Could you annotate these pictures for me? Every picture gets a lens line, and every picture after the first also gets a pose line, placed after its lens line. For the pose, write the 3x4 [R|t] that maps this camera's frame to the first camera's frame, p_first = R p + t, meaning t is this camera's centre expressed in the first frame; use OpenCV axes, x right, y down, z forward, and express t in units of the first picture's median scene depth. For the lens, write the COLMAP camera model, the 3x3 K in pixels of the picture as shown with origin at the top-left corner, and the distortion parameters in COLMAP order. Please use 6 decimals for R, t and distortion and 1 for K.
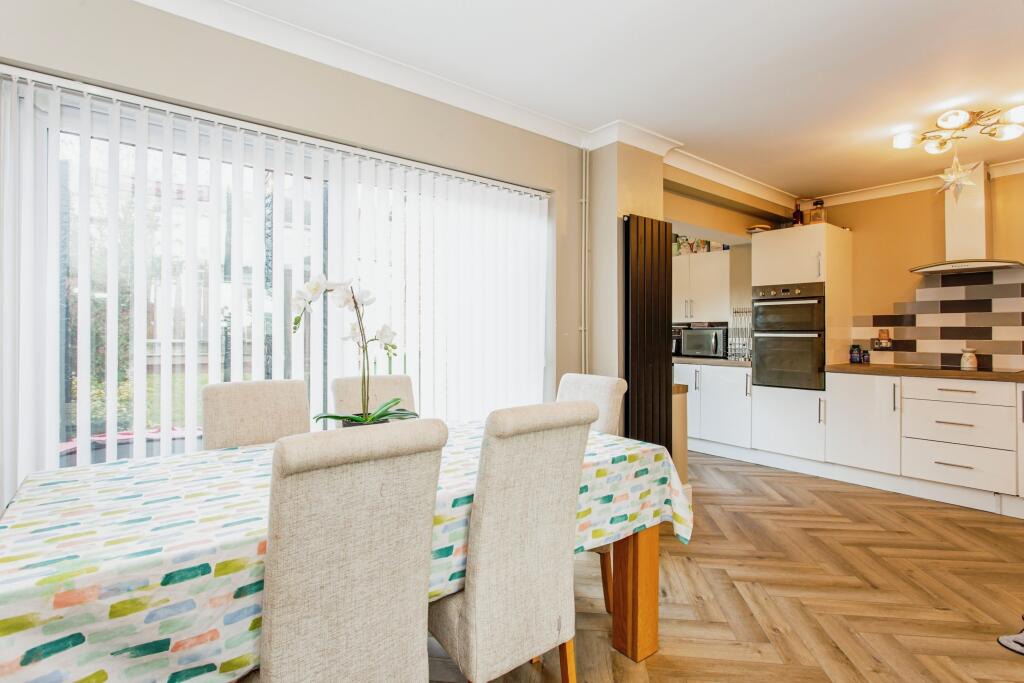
lens RADIAL K [[549.8, 0, 508.5], [0, 549.8, 339.4], [0, 0, 1]] dist [-0.015628, 0.004603]
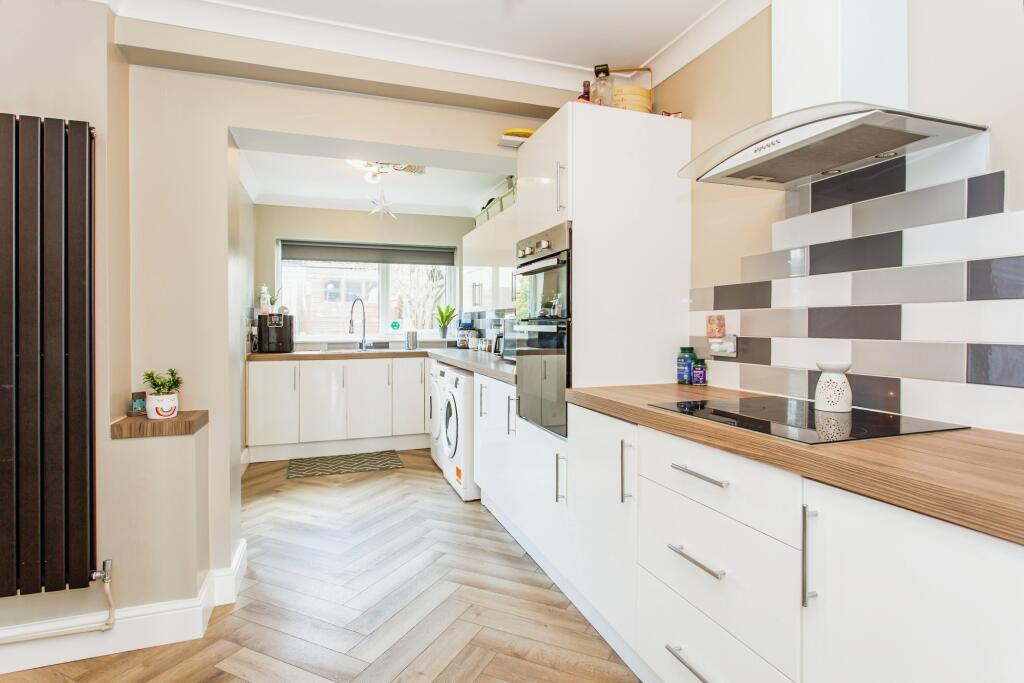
lens RADIAL K [[549.8, 0, 516.6], [0, 549.8, 335.9], [0, 0, 1]] dist [-0.015628, 0.004603]
pose [[0.942318, 0.003160, -0.334703, 0.727645], [-0.000818, 0.999974, 0.007137, -0.004028], [0.334717, -0.006451, 0.942297, 0.529430]]
